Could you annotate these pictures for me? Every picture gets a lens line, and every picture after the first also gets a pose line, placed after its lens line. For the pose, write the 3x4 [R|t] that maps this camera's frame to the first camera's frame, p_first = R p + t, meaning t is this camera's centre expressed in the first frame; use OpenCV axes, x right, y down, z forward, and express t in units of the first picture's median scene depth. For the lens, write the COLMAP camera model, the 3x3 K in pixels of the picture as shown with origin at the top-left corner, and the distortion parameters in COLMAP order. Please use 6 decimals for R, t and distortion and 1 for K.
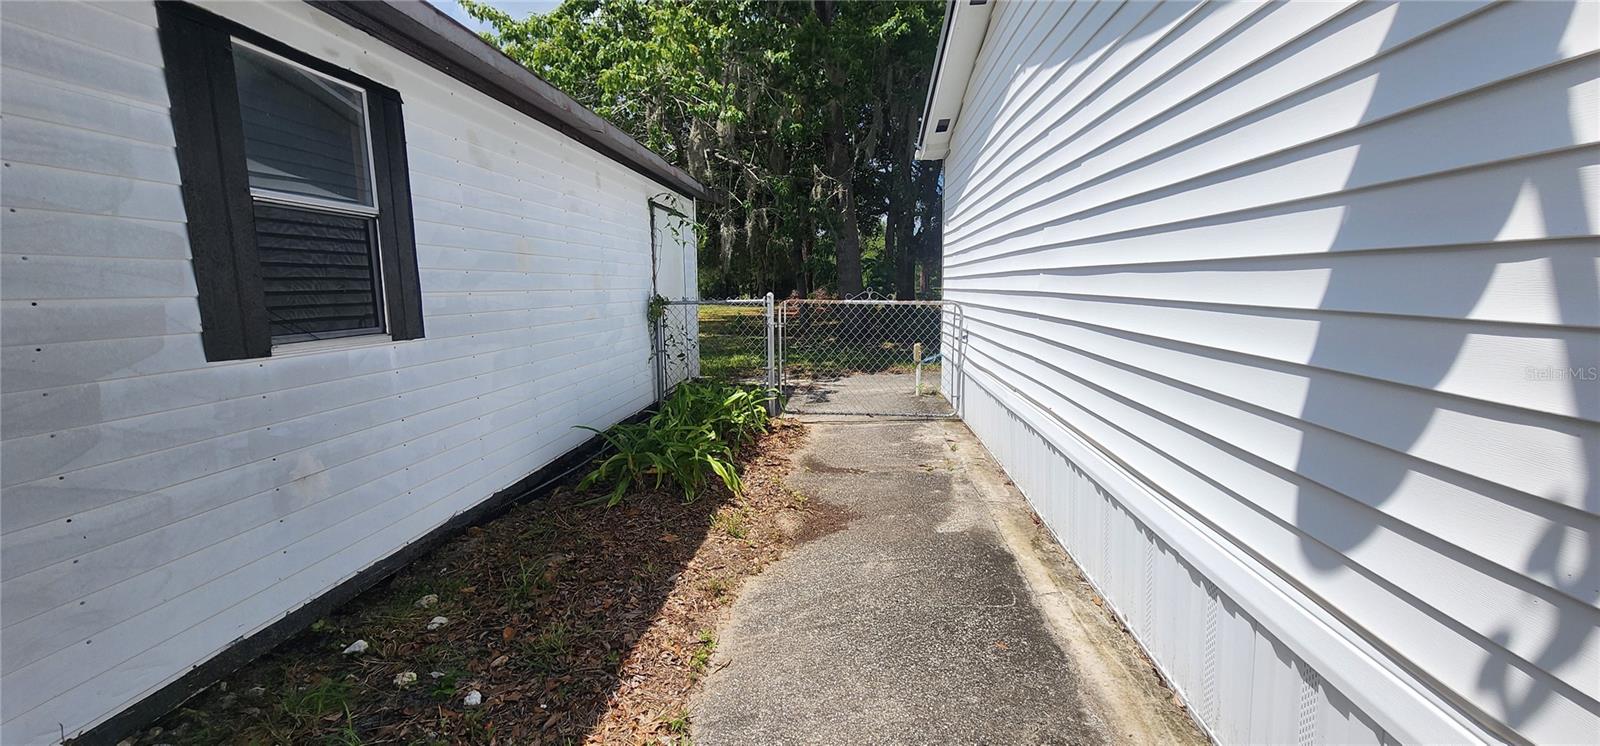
lens RADIAL K [[662.0, 0, 800.0], [0, 662.0, 373.0], [0, 0, 1]] dist [-0.000067, 0.000092]
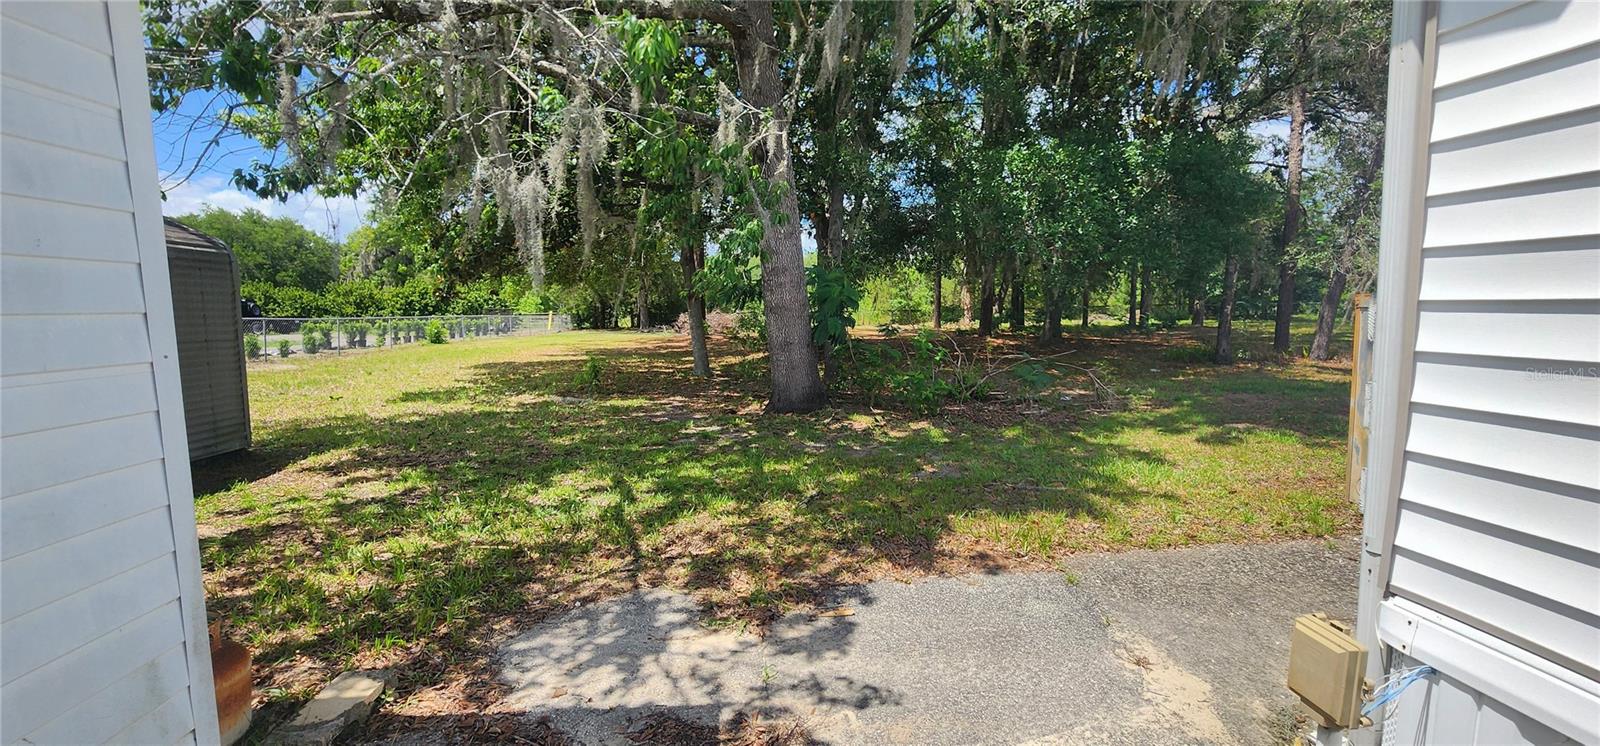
lens RADIAL K [[662.0, 0, 800.0], [0, 662.0, 373.0], [0, 0, 1]] dist [-0.000067, 0.000092]
pose [[0.987658, -0.050314, 0.148322, -0.002555], [0.054674, 0.998180, -0.025463, -0.076081], [-0.146770, 0.033258, 0.988611, 0.497887]]
